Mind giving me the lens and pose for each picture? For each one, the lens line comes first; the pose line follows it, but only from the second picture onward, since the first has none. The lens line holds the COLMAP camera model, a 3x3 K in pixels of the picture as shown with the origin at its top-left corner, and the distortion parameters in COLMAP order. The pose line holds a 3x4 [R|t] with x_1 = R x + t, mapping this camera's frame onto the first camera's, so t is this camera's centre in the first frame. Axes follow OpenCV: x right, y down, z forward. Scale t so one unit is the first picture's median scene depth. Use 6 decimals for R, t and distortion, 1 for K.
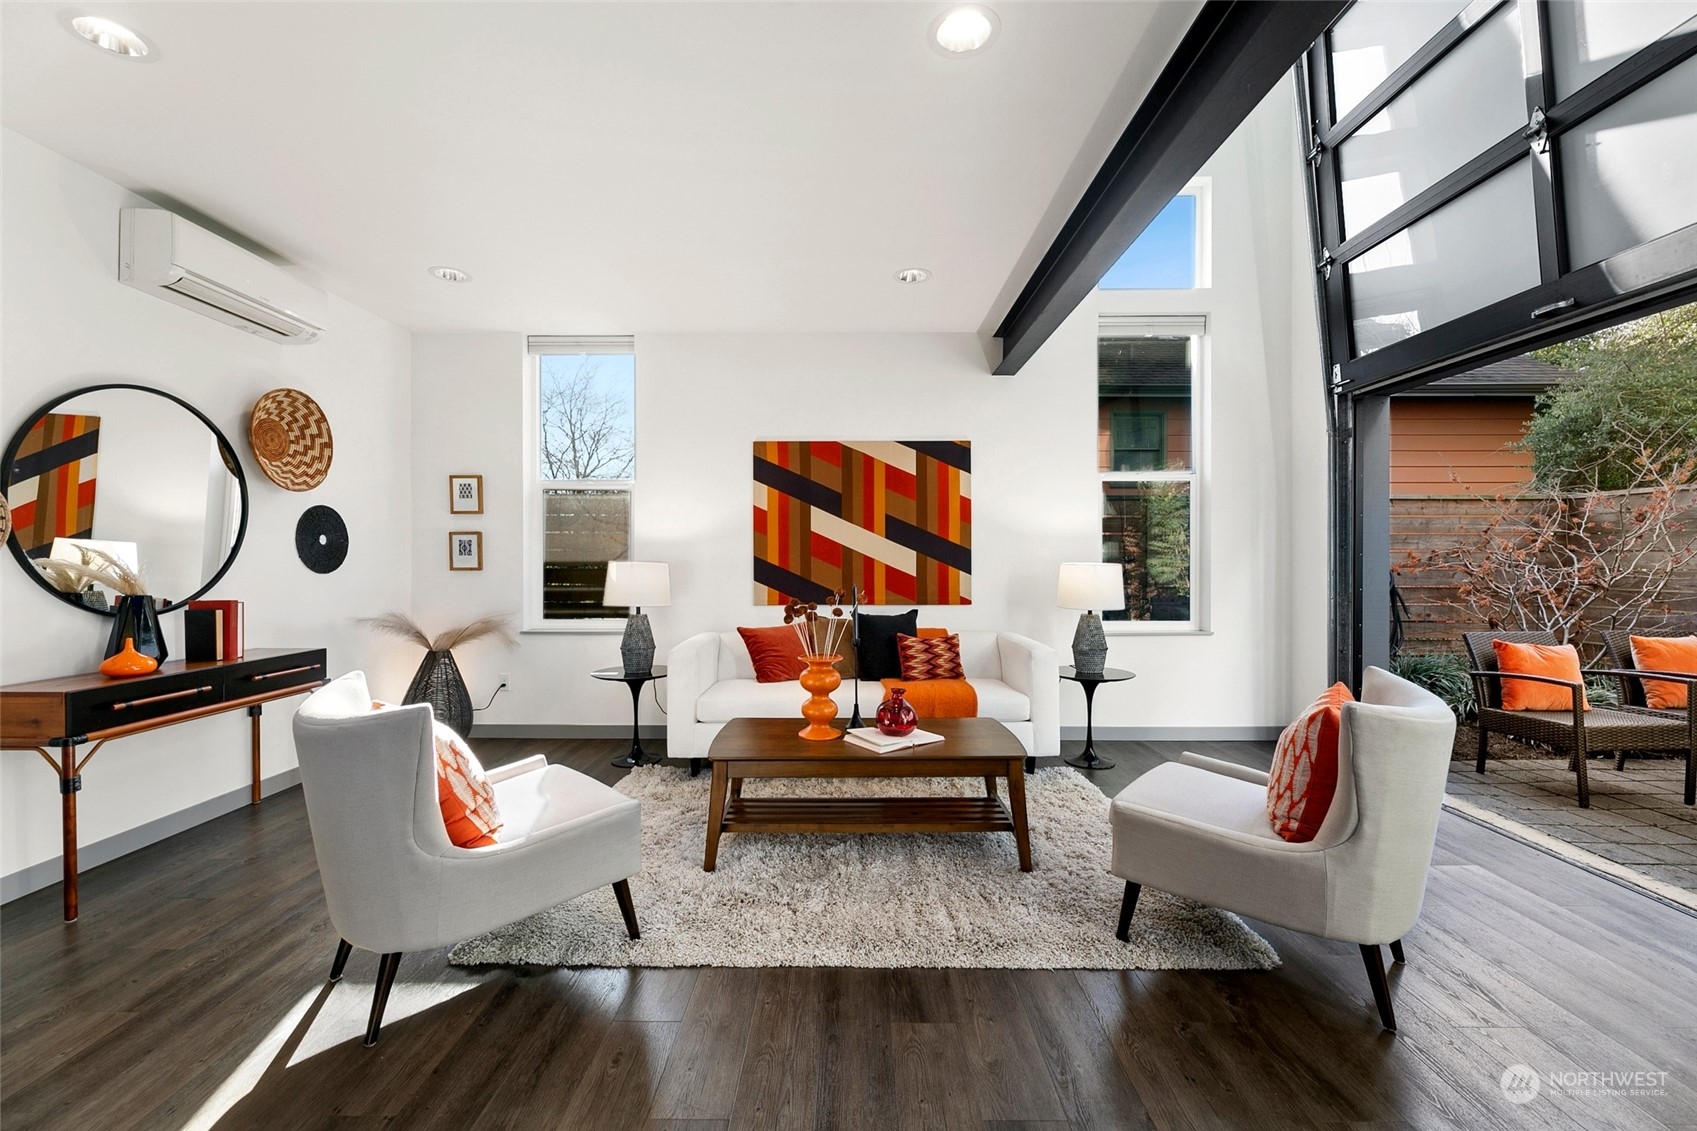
lens RADIAL K [[686.6, 0, 849.1], [0, 686.6, 562.2], [0, 0, 1]] dist [-0.004264, 0.000915]
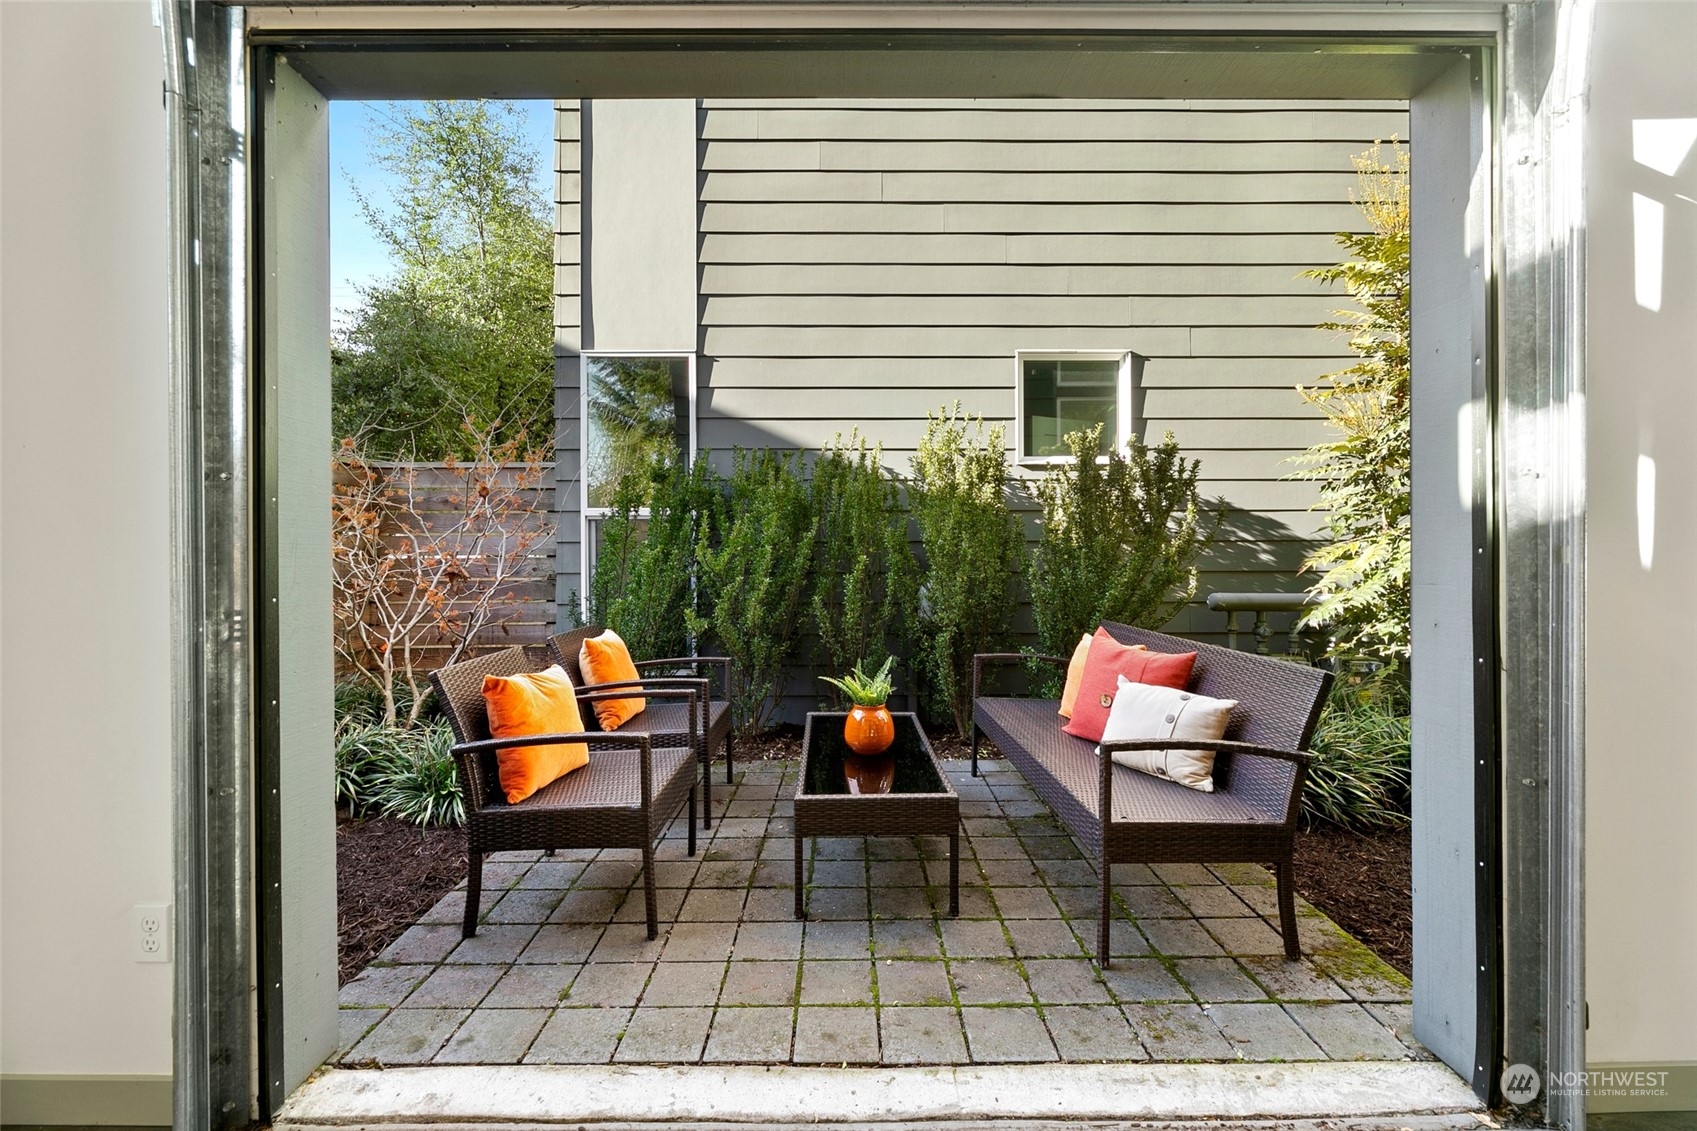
lens RADIAL K [[686.6, 0, 844.1], [0, 686.6, 557.5], [0, 0, 1]] dist [-0.004264, 0.000915]
pose [[-0.009694, -0.005048, 0.999940, 0.350345], [0.009245, 0.999944, 0.005138, 0.015600], [-0.999910, 0.009294, -0.009647, 0.631496]]
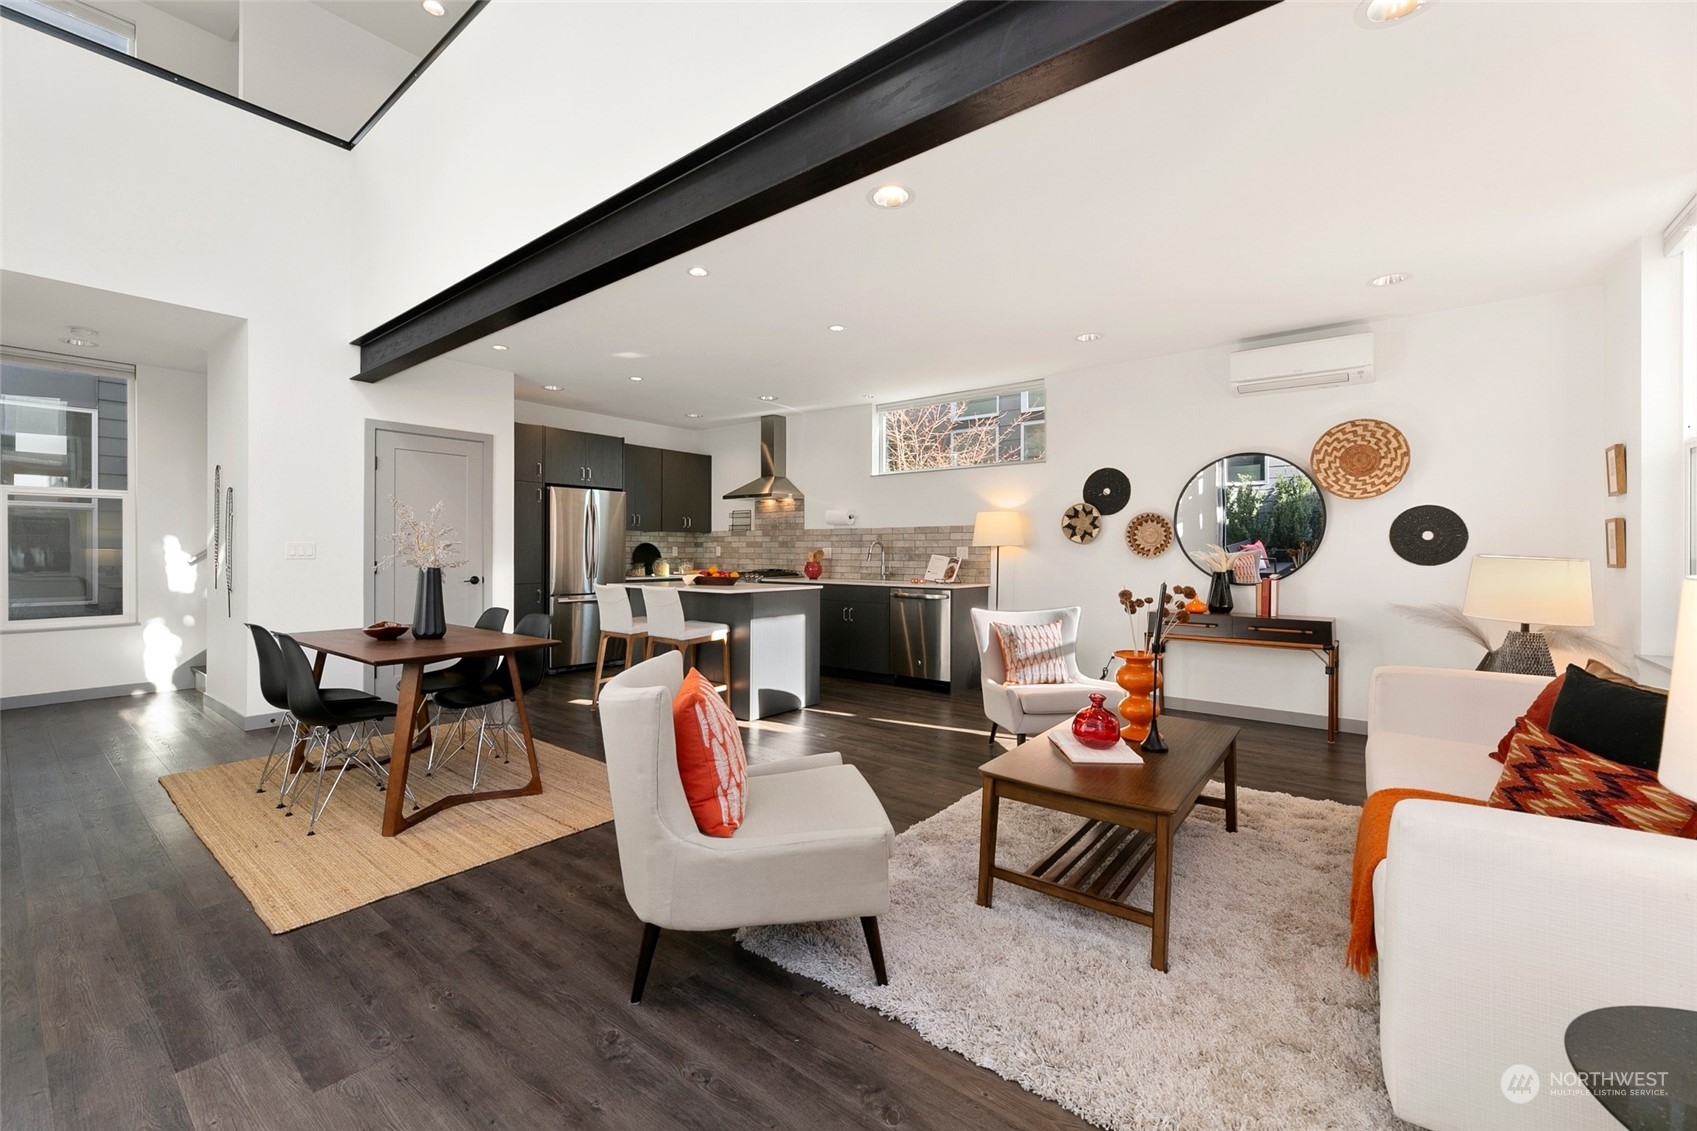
lens RADIAL K [[686.6, 0, 836.5], [0, 686.6, 552.4], [0, 0, 1]] dist [-0.004264, 0.000915]
pose [[-0.620249, 0.000200, -0.784405, 0.607115], [-0.007389, 0.999954, 0.006098, -0.004388], [0.784370, 0.009578, -0.620219, 0.796681]]
